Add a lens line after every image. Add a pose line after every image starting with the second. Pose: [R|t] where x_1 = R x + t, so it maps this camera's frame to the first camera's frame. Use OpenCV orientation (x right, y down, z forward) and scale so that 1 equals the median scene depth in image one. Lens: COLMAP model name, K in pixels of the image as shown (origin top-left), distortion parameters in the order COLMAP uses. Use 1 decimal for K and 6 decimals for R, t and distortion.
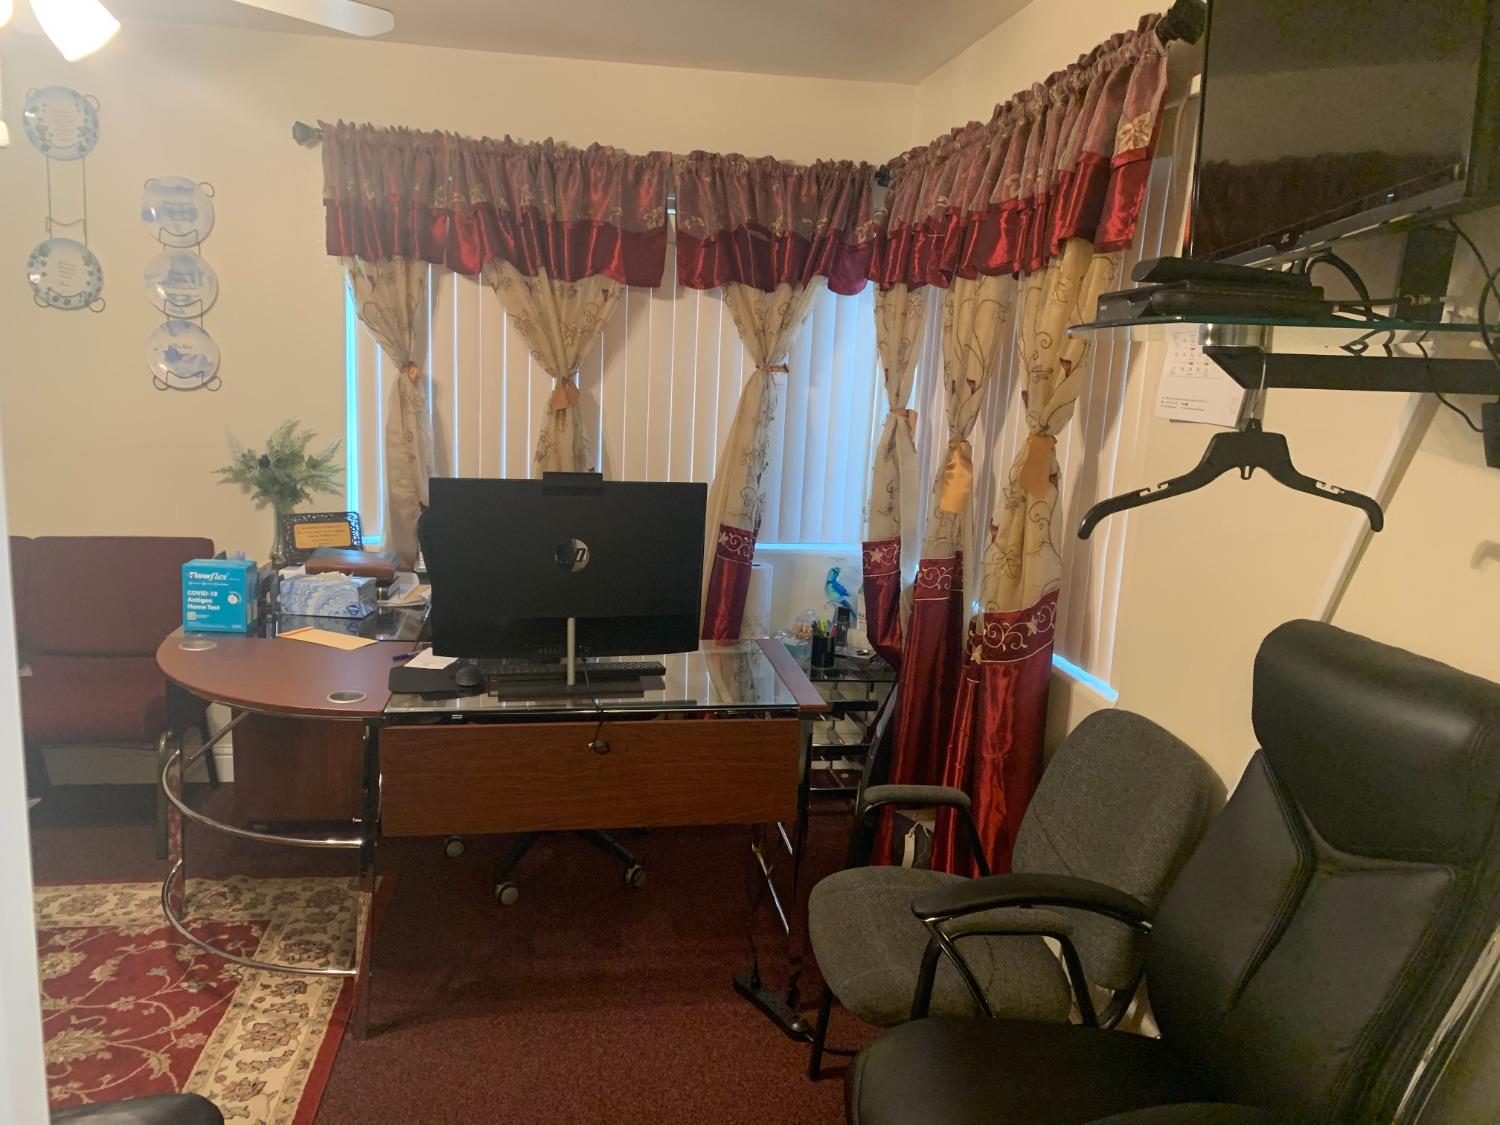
lens RADIAL K [[1149.1, 0, 750.0], [0, 1149.1, 564.3], [0, 0, 1]] dist [0.028445, -0.000266]
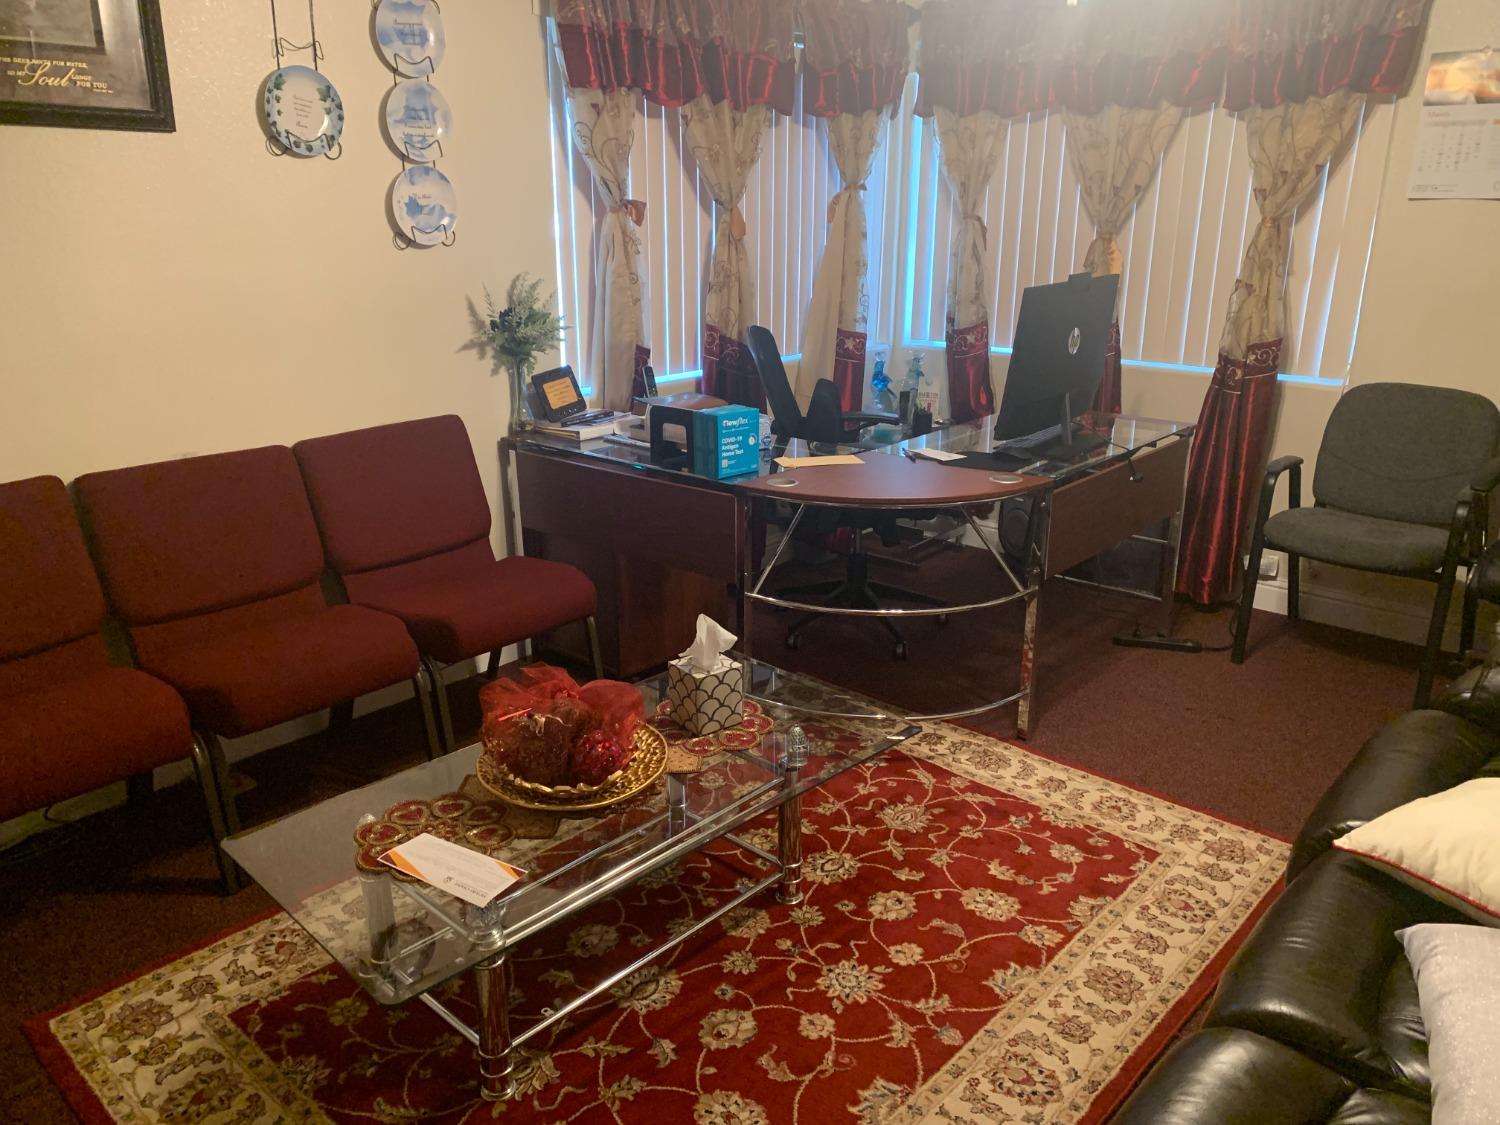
lens RADIAL K [[1152.0, 0, 756.0], [0, 1152.0, 566.3], [0, 0, 1]] dist [0.033140, -0.005086]
pose [[0.774182, -0.240717, 0.585404, -0.896736], [0.147998, 0.968067, 0.202343, -0.058367], [-0.615418, -0.070012, 0.785085, 0.137238]]
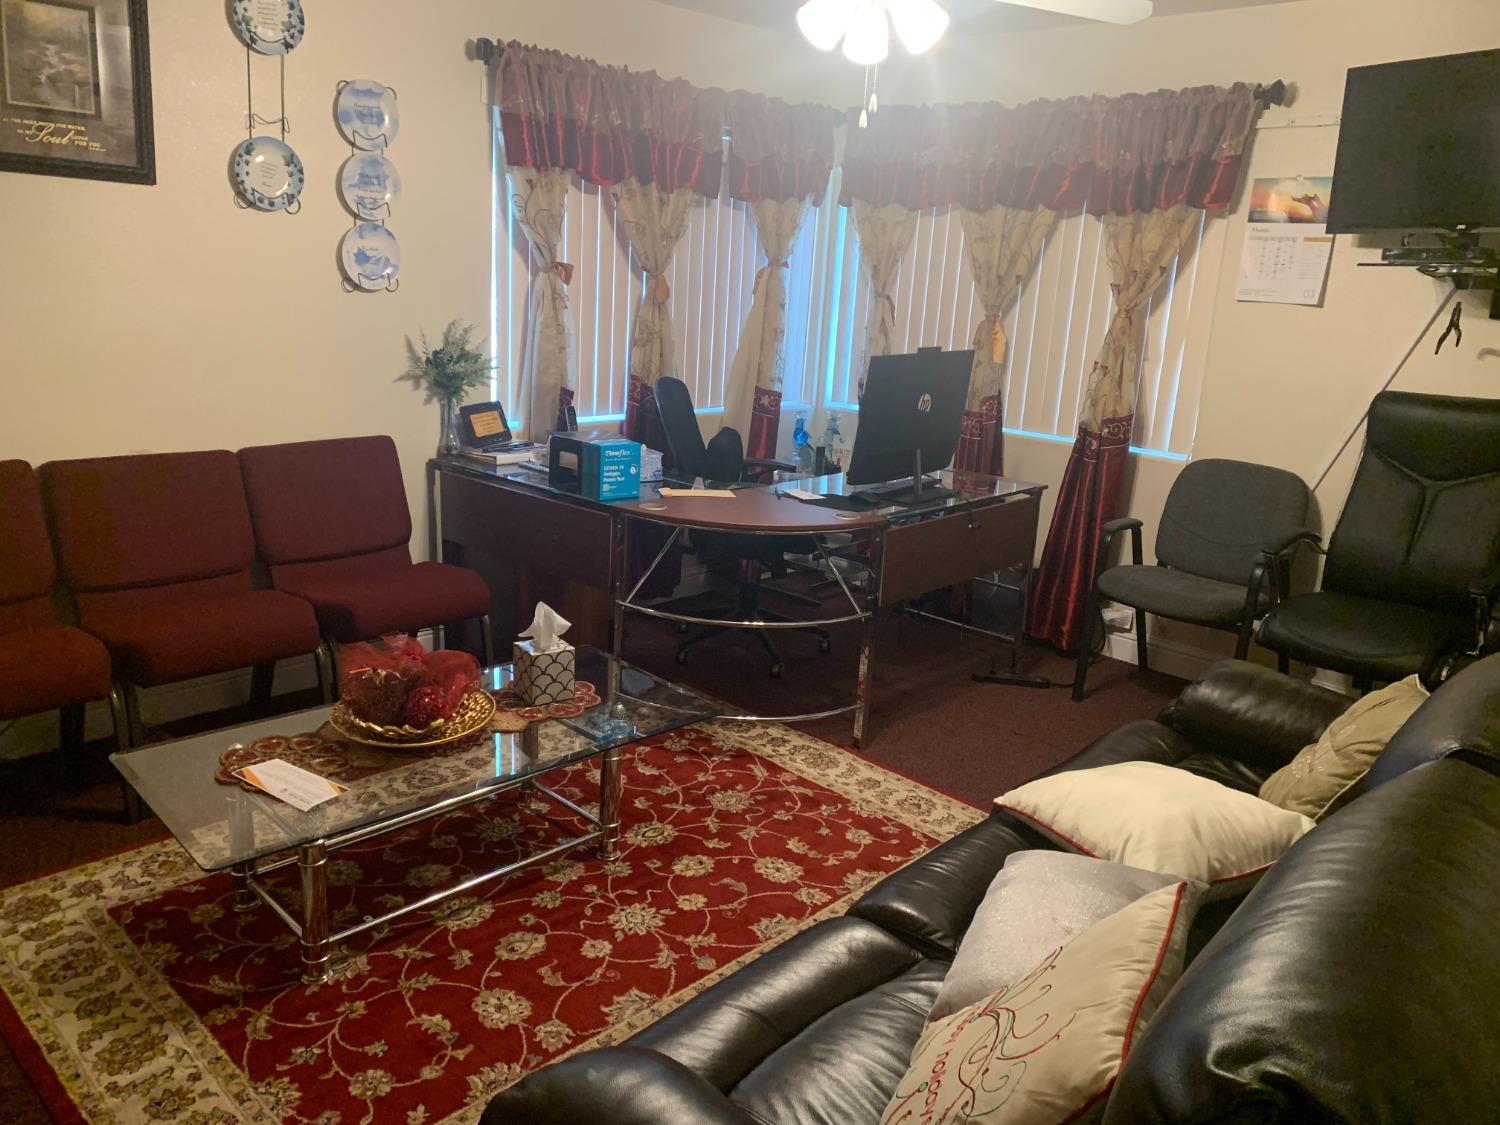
lens RADIAL K [[1138.7, 0, 748.8], [0, 1138.7, 546.4], [0, 0, 1]] dist [0.036258, -0.010293]
pose [[0.796445, -0.150821, 0.585601, -0.878655], [0.091470, 0.987302, 0.129876, -0.028993], [-0.597753, -0.049875, 0.800127, -0.031214]]
